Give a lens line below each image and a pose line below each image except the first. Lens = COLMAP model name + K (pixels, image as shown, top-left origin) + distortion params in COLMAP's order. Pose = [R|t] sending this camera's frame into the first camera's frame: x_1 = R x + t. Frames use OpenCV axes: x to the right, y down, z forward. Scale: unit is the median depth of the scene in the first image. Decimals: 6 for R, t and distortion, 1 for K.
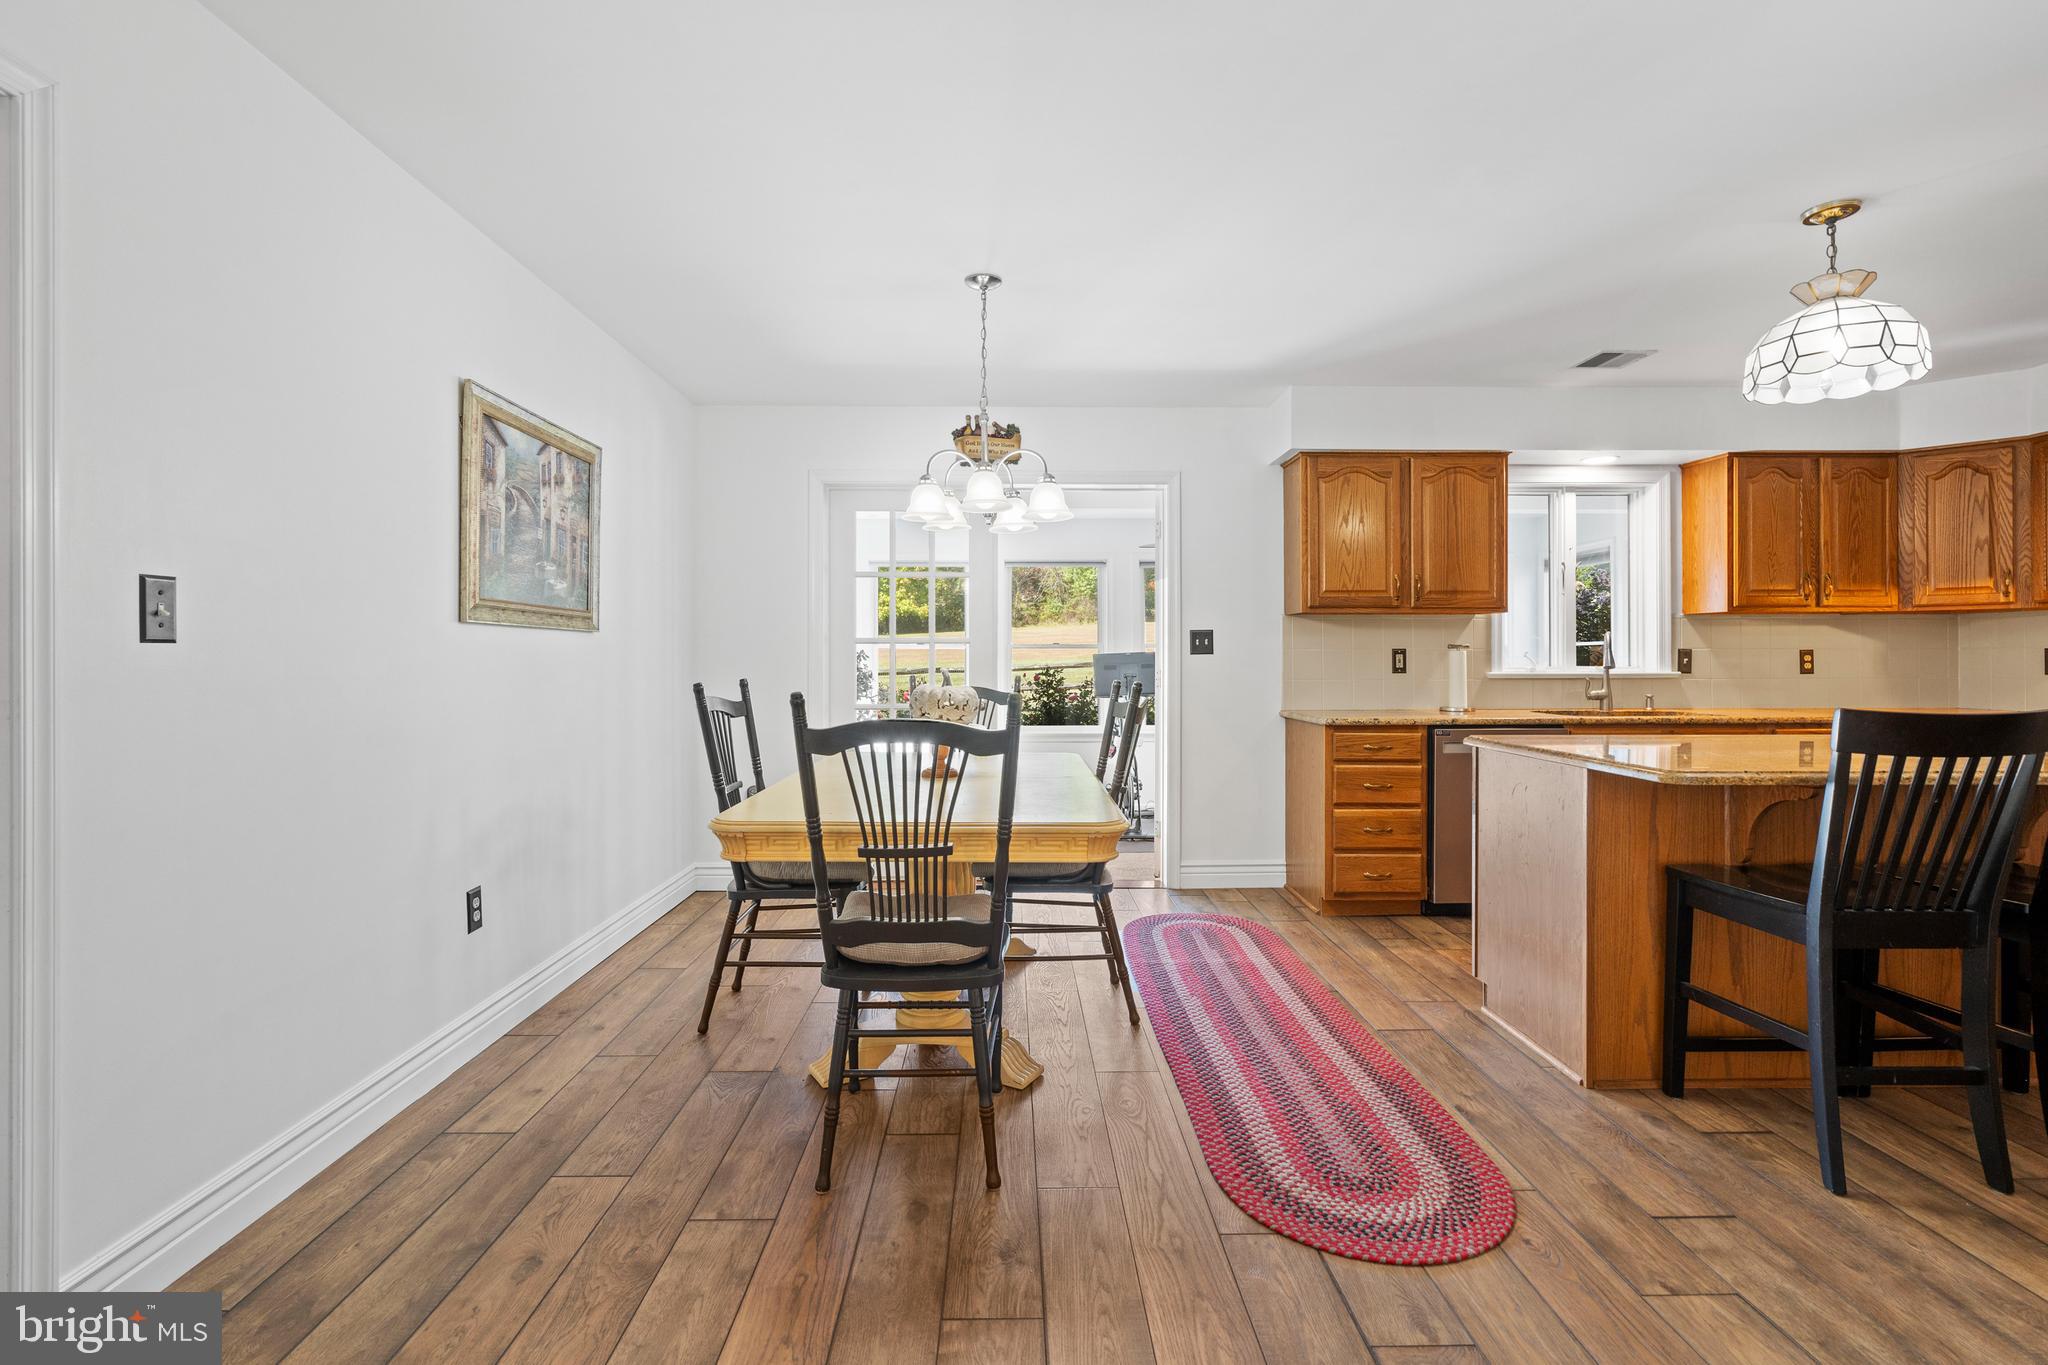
lens RADIAL K [[924.0, 0, 1018.6], [0, 924.0, 661.6], [0, 0, 1]] dist [-0.008900, 0.004060]
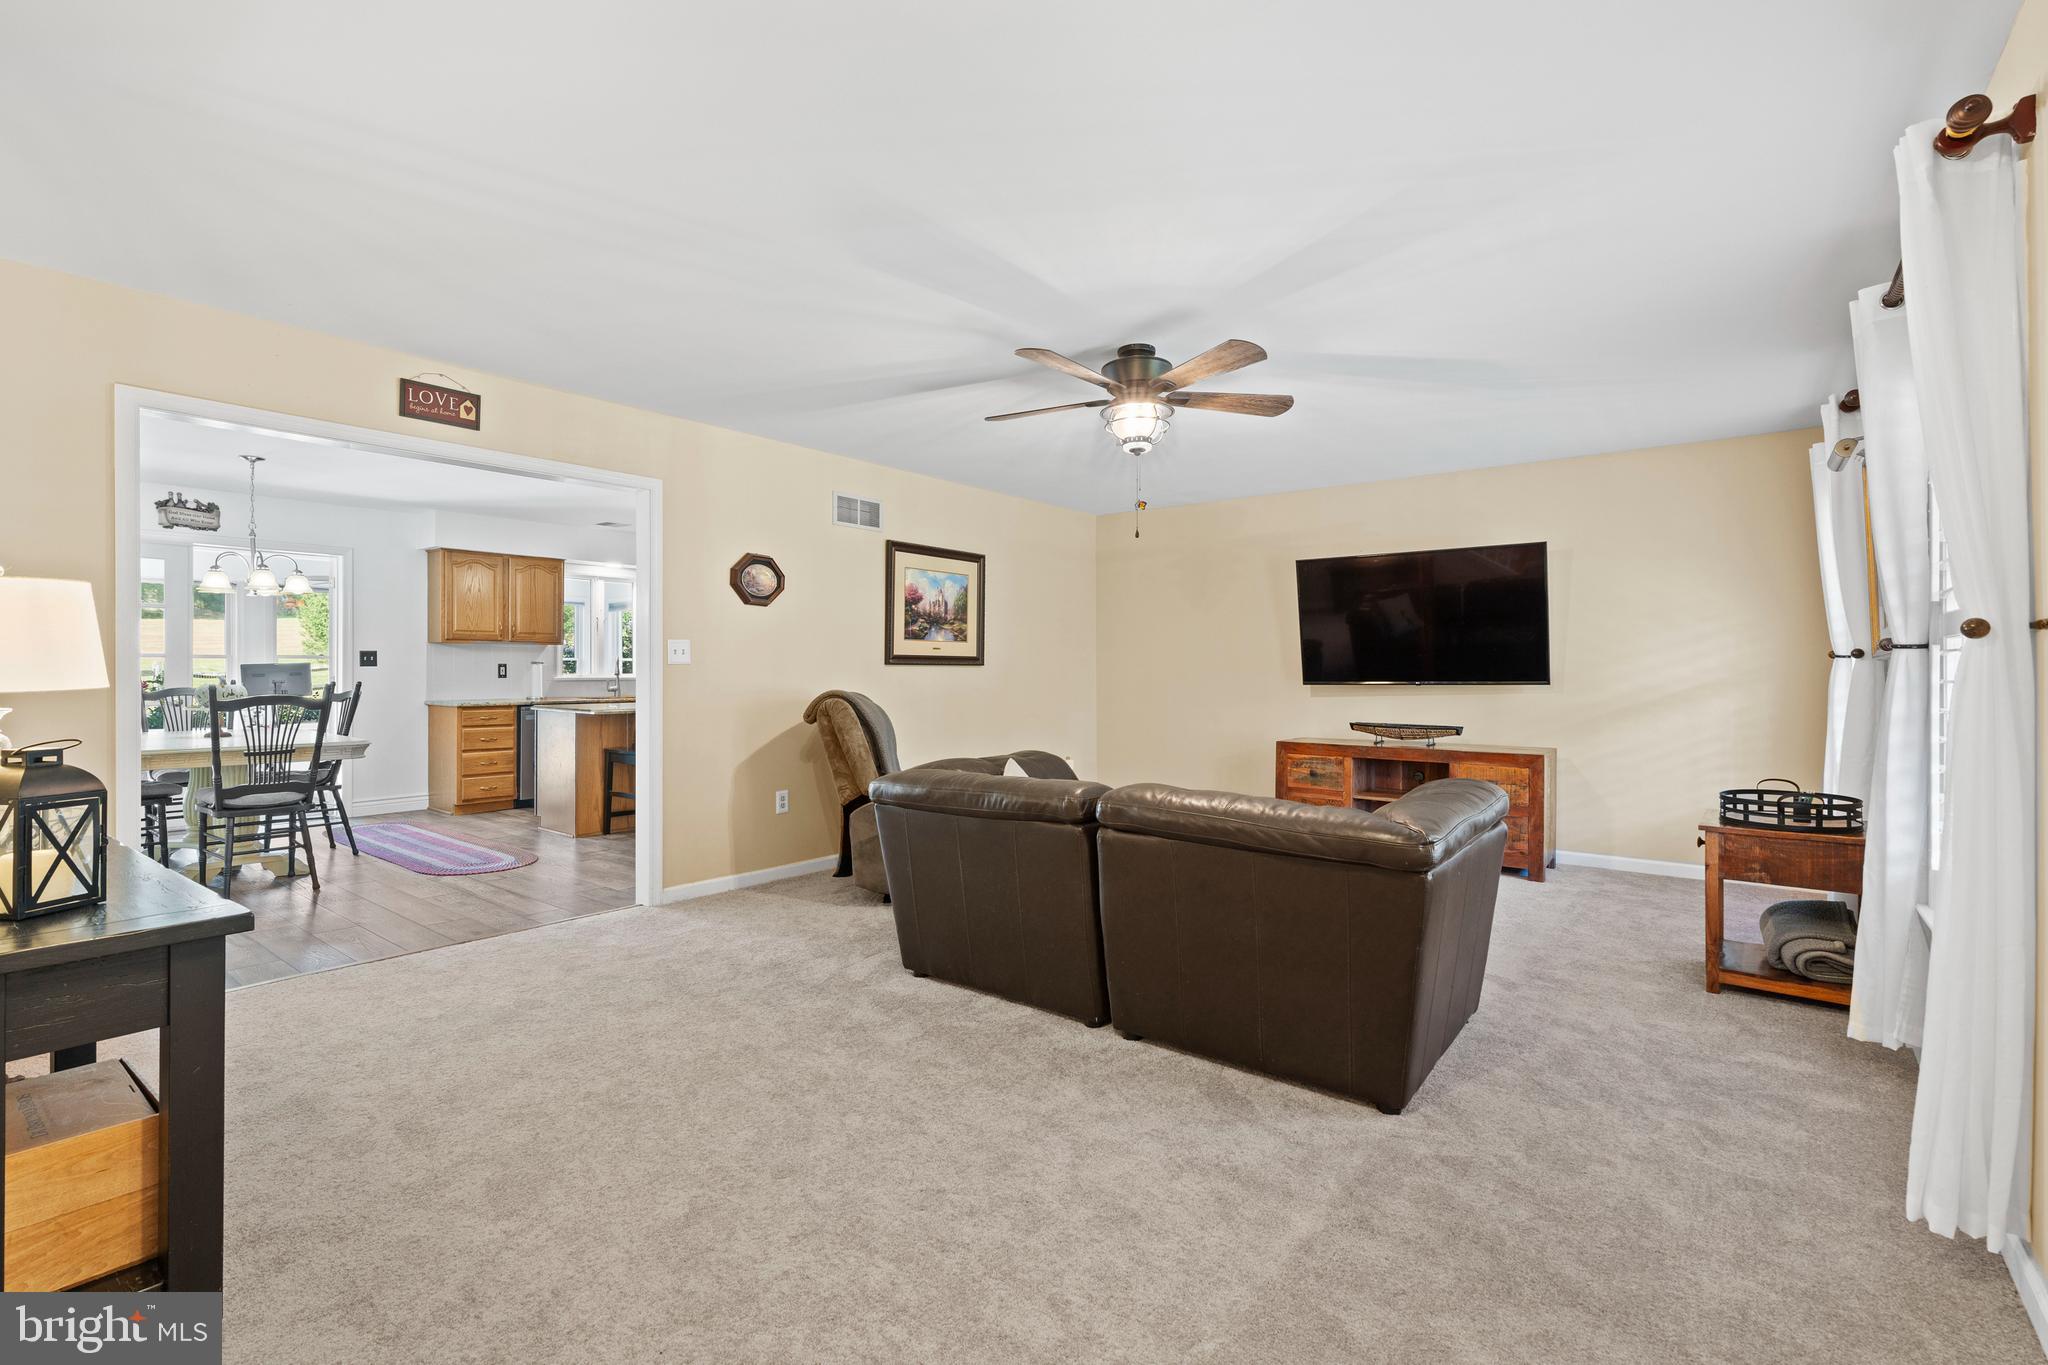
lens RADIAL K [[924.0, 0, 1015.8], [0, 924.0, 671.9], [0, 0, 1]] dist [-0.008900, 0.004060]
pose [[0.633221, 0.001841, 0.773969, -0.359043], [-0.001770, 0.999998, -0.000930, 0.001316], [-0.773969, -0.000781, 0.633223, -0.954732]]
